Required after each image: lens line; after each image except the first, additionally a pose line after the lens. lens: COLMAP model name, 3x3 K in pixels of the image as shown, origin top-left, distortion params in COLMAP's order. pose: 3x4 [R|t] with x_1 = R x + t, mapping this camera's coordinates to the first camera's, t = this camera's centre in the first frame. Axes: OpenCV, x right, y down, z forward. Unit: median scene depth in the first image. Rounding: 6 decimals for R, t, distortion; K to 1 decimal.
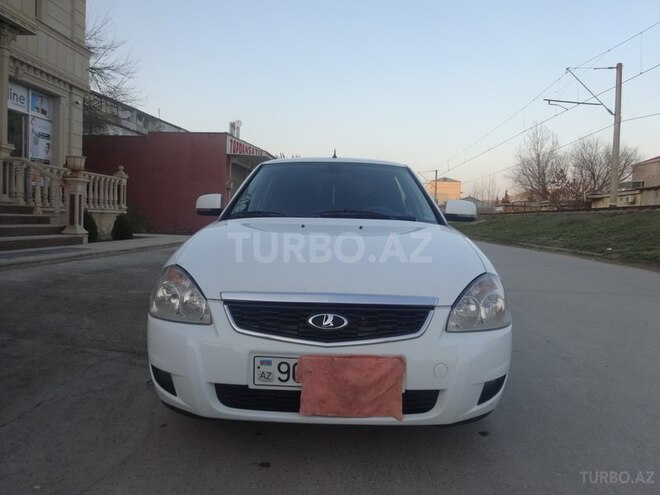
lens RADIAL K [[490.9, 0, 330.3], [0, 490.9, 246.6], [0, 0, 1]] dist [-0.008269, -0.005397]
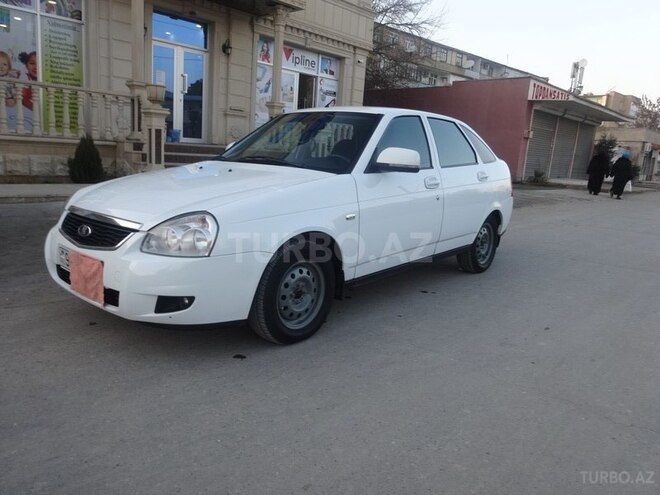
lens RADIAL K [[490.9, 0, 327.5], [0, 490.9, 249.8], [0, 0, 1]] dist [-0.008269, -0.005397]
pose [[0.763233, 0.141208, -0.630505, 0.226170], [-0.073469, 0.988464, 0.132442, -0.005724], [0.641933, -0.054762, 0.764803, 0.053968]]
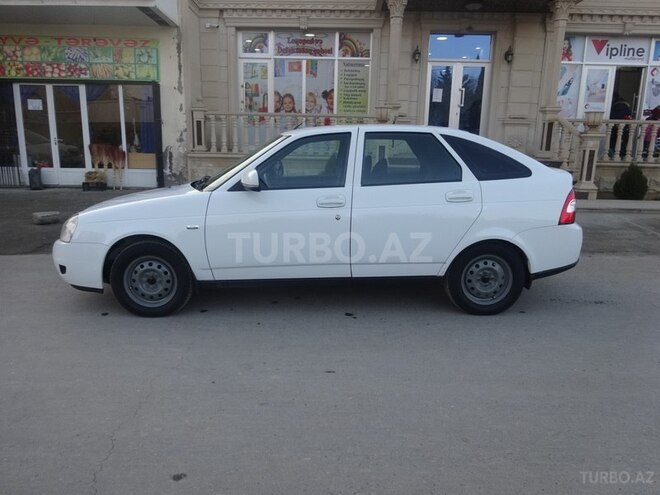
lens RADIAL K [[490.9, 0, 329.0], [0, 490.9, 248.4], [0, 0, 1]] dist [-0.008269, -0.005397]
pose [[0.032327, 0.181667, -0.982829, 0.381575], [-0.071921, 0.981216, 0.179003, -0.038072], [0.996886, 0.064900, 0.044785, 0.328842]]
